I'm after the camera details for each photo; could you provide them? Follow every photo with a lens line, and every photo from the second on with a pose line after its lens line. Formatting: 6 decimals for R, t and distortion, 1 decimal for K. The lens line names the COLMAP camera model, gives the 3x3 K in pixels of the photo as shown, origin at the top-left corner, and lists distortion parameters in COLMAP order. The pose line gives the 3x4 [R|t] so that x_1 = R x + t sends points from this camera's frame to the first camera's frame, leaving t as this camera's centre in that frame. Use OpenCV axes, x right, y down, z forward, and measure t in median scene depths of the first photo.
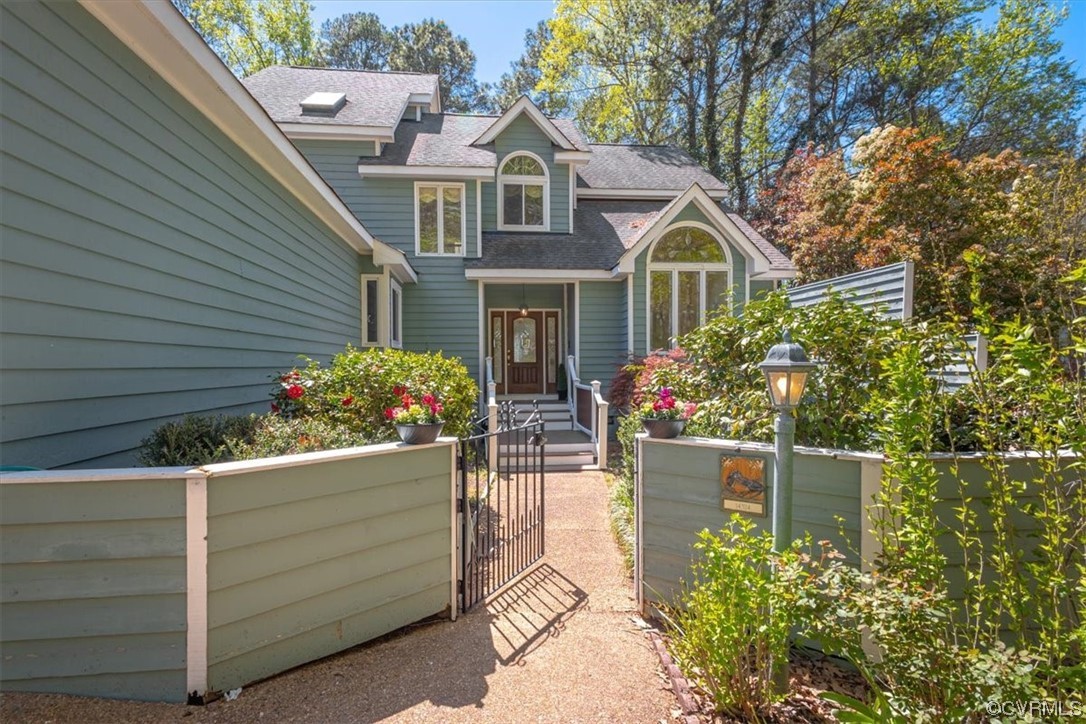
lens RADIAL K [[504.3, 0, 546.6], [0, 504.3, 356.7], [0, 0, 1]] dist [0.008172, -0.000412]
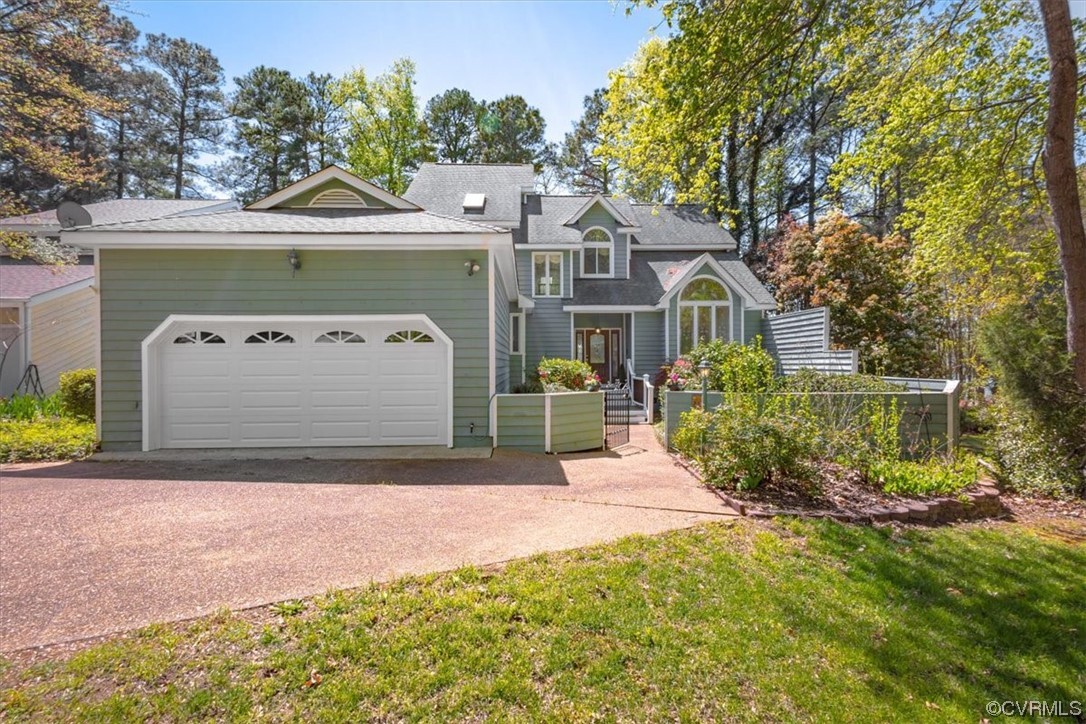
lens RADIAL K [[504.3, 0, 546.6], [0, 504.3, 356.7], [0, 0, 1]] dist [0.008172, -0.000412]
pose [[0.996858, -0.000397, -0.079210, -0.083150], [0.000658, 0.999994, 0.003268, -0.014569], [0.079209, -0.003310, 0.996853, -0.591168]]
